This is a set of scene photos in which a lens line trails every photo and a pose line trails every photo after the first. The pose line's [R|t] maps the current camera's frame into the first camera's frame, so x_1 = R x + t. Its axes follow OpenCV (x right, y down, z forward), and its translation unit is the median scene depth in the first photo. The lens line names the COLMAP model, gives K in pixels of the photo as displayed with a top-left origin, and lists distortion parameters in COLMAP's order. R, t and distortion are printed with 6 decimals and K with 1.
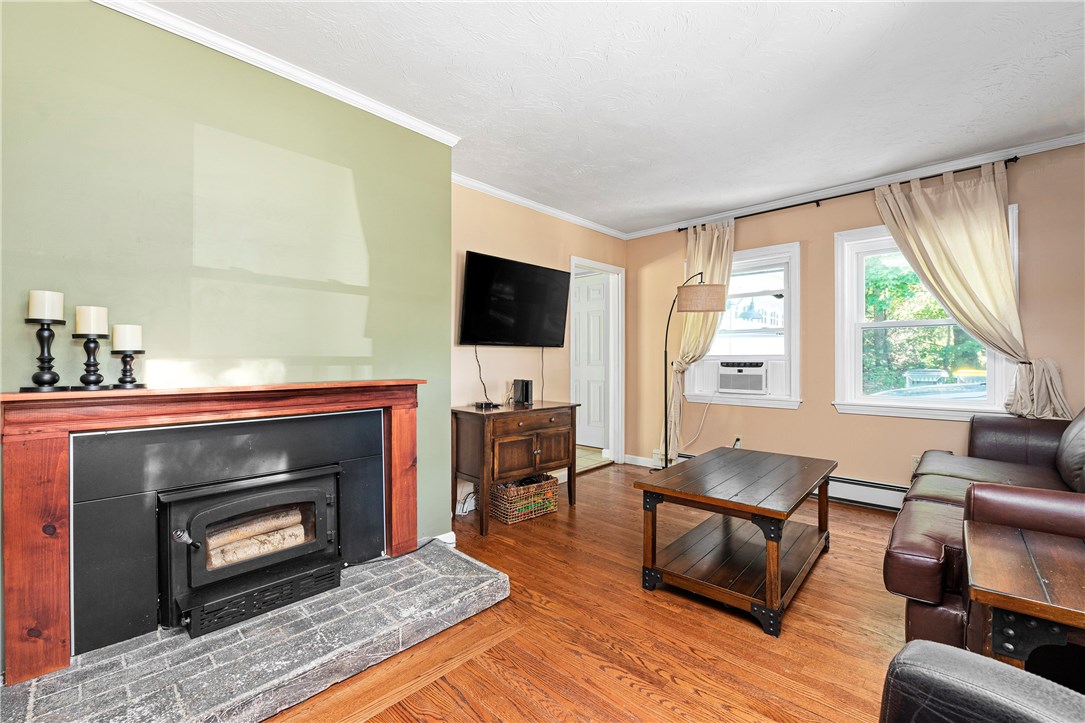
lens RADIAL K [[441.7, 0, 538.9], [0, 441.7, 360.3], [0, 0, 1]] dist [-0.009117, -0.001484]
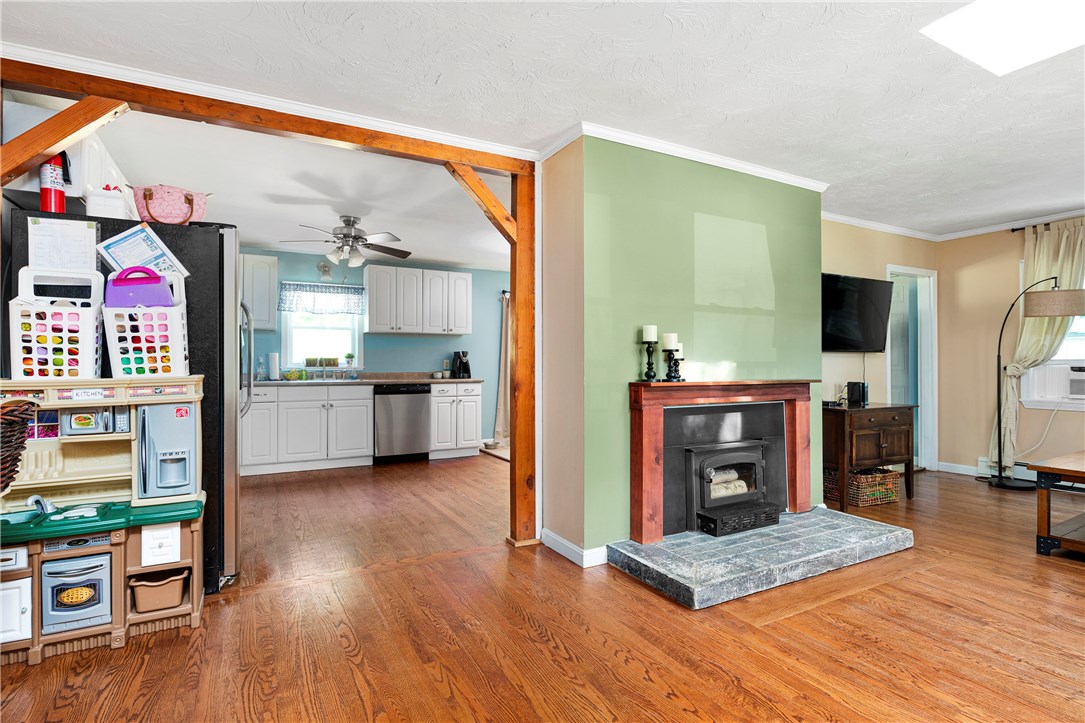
lens RADIAL K [[514.0, 0, 540.0], [0, 514.0, 359.7], [0, 0, 1]] dist [-0.002606, -0.002430]
pose [[0.949317, -0.003510, -0.314301, -0.570944], [-0.000161, 0.999932, -0.011653, 0.003339], [0.314321, 0.011113, 0.949252, -0.706792]]
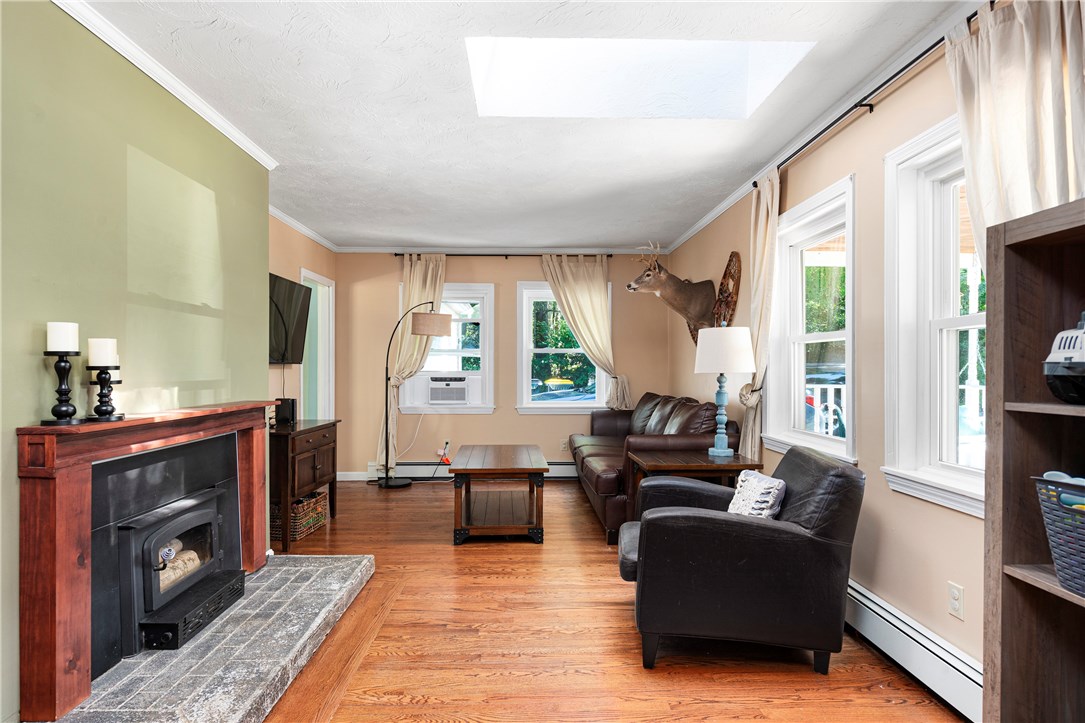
lens RADIAL K [[583.3, 0, 514.6], [0, 583.3, 372.2], [0, 0, 1]] dist [0.000018, -0.002710]
pose [[0.722216, -0.004973, 0.691650, -0.826669], [-0.000388, 0.999971, 0.007595, -0.035561], [-0.691668, -0.005753, 0.722193, -0.414981]]
